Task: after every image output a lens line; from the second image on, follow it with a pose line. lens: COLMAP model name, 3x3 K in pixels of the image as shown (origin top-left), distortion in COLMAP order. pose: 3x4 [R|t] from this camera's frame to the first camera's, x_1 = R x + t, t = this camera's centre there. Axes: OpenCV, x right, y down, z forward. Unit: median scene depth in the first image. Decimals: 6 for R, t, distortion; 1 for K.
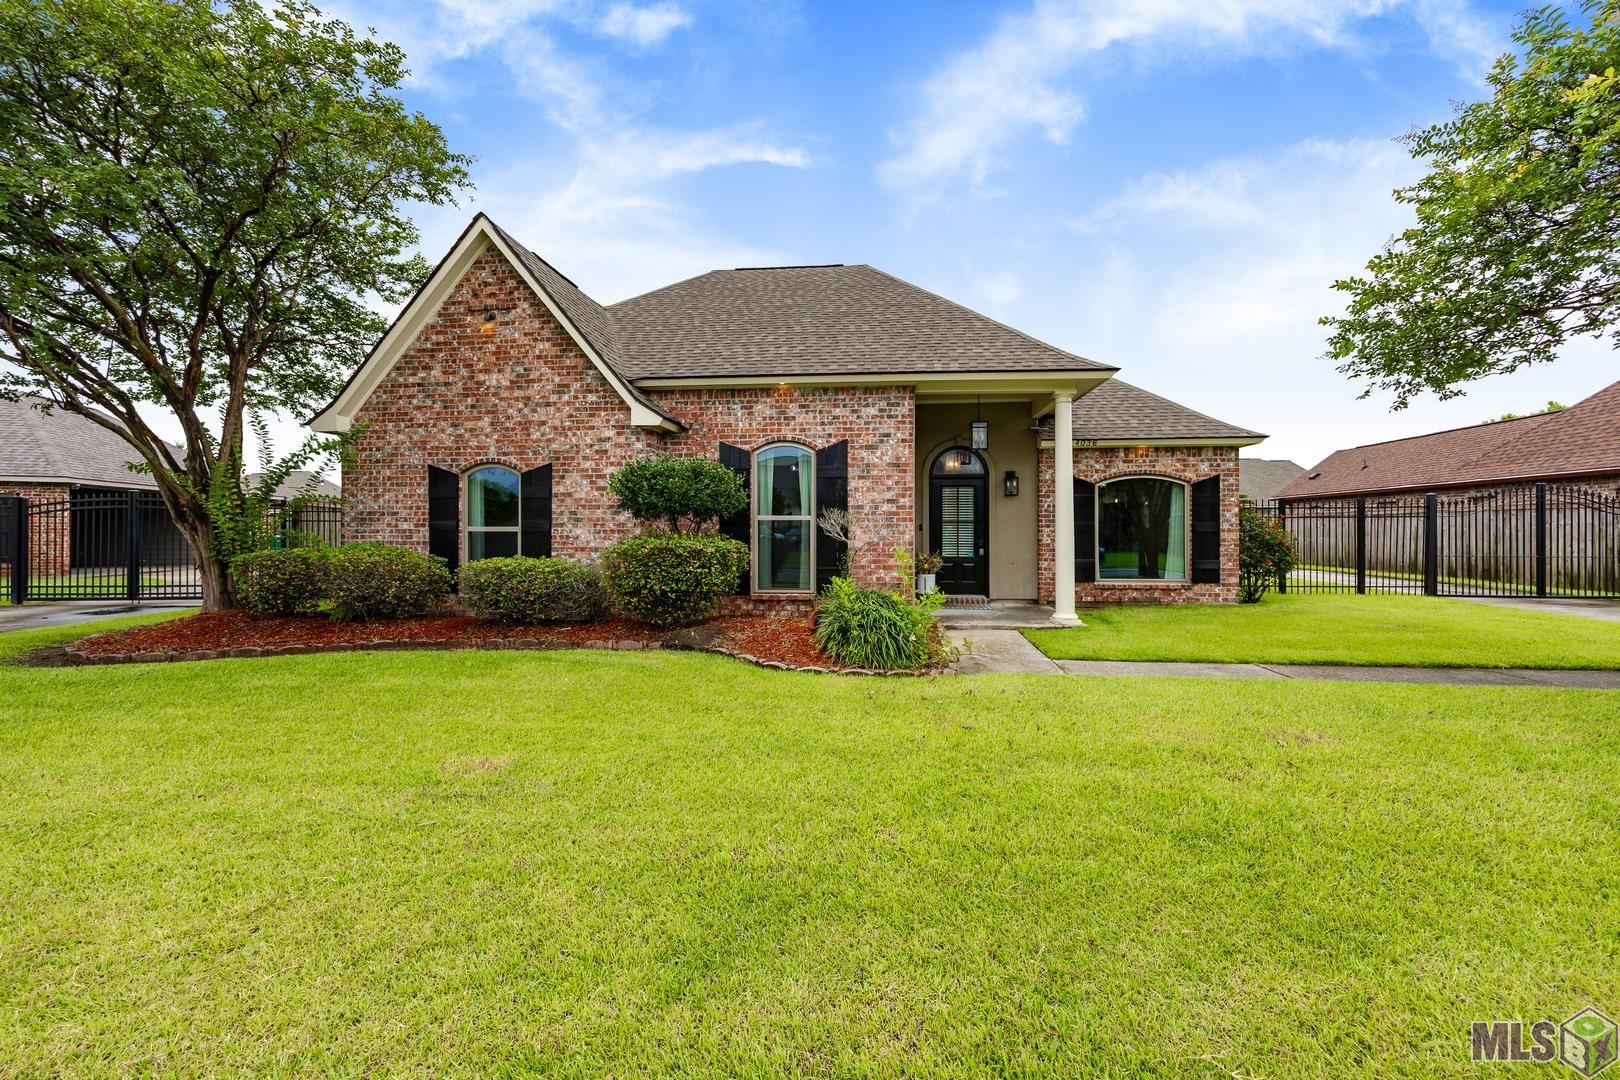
lens RADIAL K [[623.4, 0, 823.2], [0, 623.4, 529.9], [0, 0, 1]] dist [-0.000256, -0.000040]
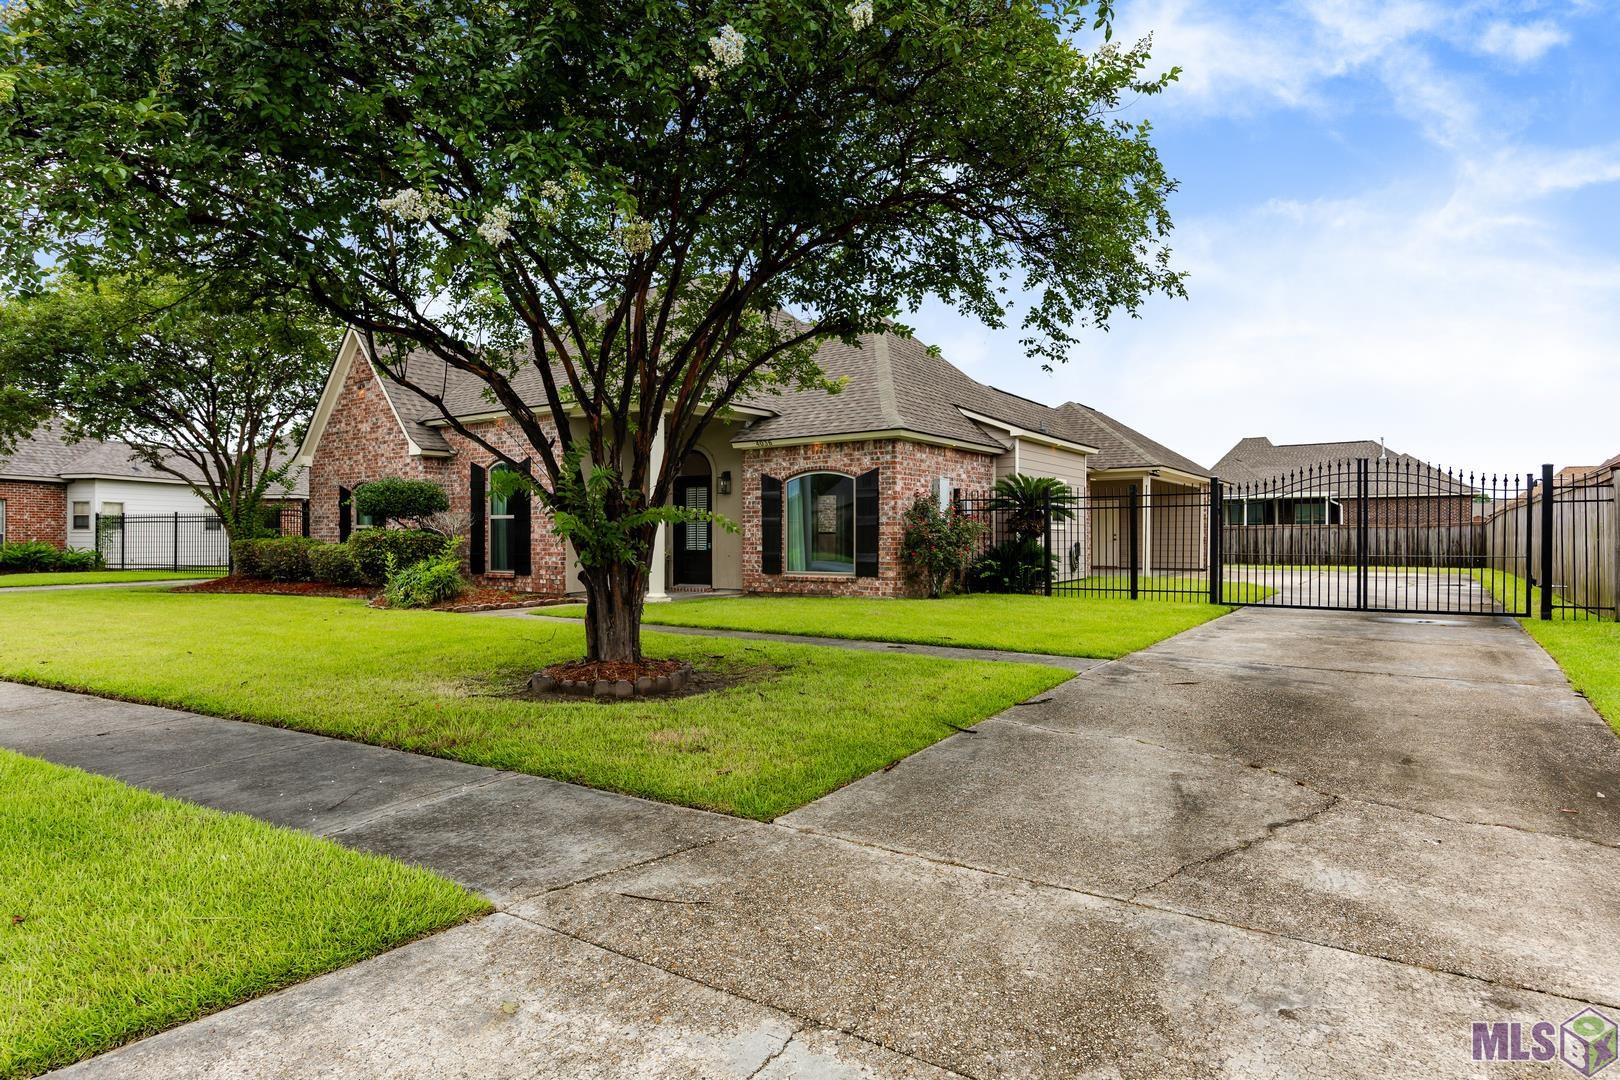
lens RADIAL K [[903.9, 0, 810.0], [0, 903.9, 540.0], [0, 0, 1]] dist [0.000866, 0.000108]
pose [[0.870144, -0.000474, -0.492798, 1.489514], [0.001367, 0.999998, 0.001451, 0.028854], [0.492796, -0.001937, 0.870143, -0.369250]]
